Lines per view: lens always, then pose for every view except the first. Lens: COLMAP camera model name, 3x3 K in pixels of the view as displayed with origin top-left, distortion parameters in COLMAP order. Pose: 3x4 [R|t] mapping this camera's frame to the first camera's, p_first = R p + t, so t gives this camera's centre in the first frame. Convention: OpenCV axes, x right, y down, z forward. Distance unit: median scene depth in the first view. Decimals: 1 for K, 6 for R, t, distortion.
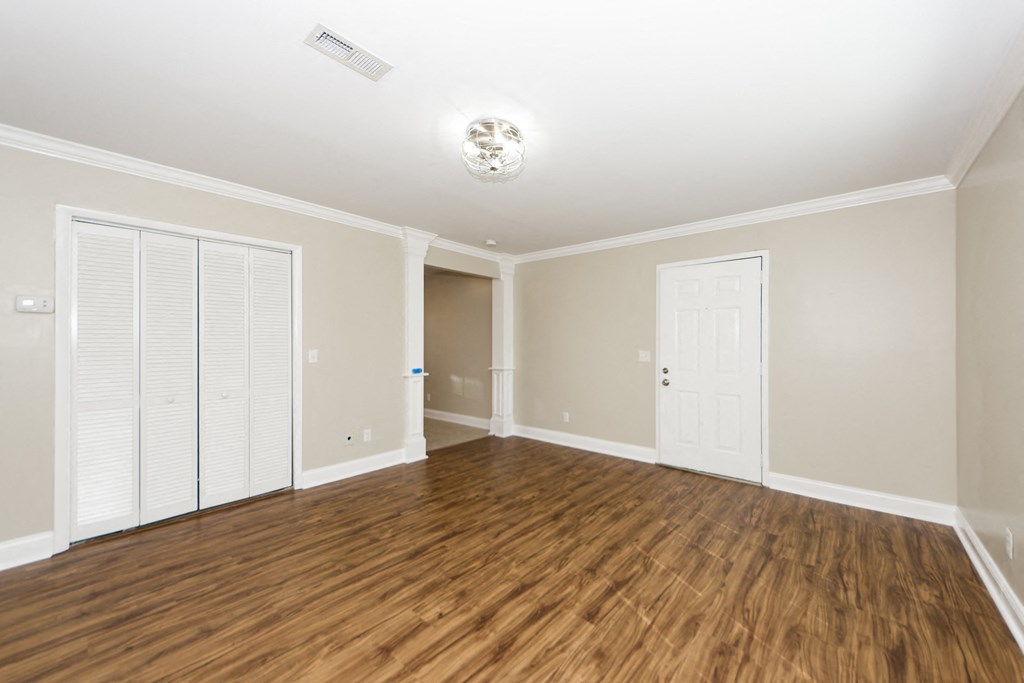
lens RADIAL K [[389.3, 0, 514.1], [0, 389.3, 334.0], [0, 0, 1]] dist [0.002261, -0.000119]
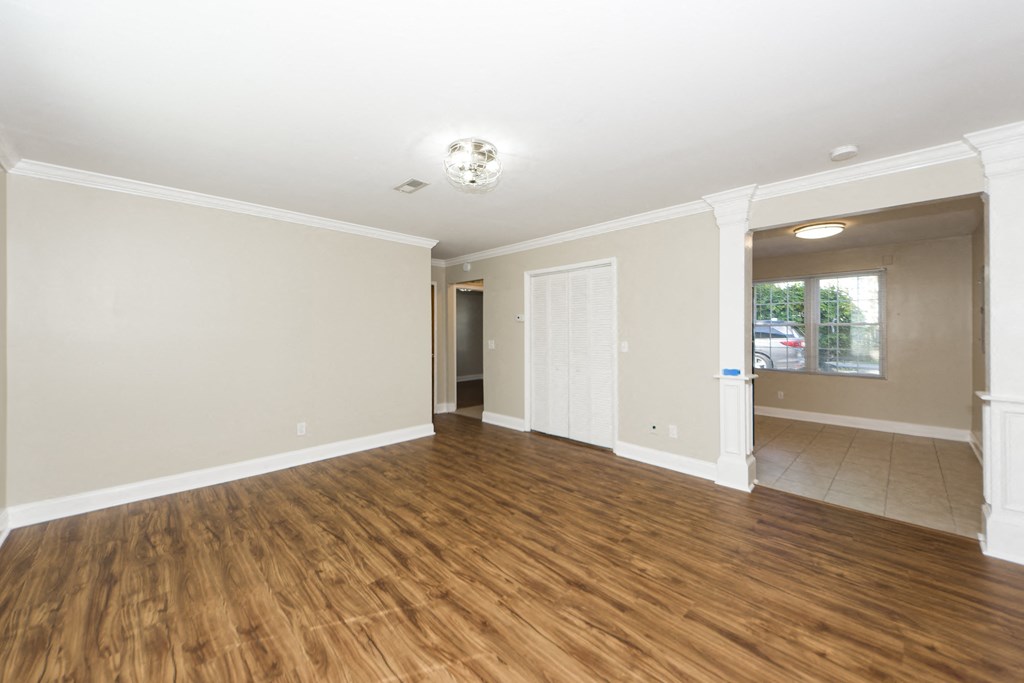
lens RADIAL K [[371.1, 0, 514.3], [0, 371.1, 324.0], [0, 0, 1]] dist [0.034934, -0.012740]
pose [[-0.058681, -0.016918, -0.998133, 1.035089], [0.024282, 0.999536, -0.018369, 0.001496], [0.997981, -0.025315, -0.058243, 1.192471]]
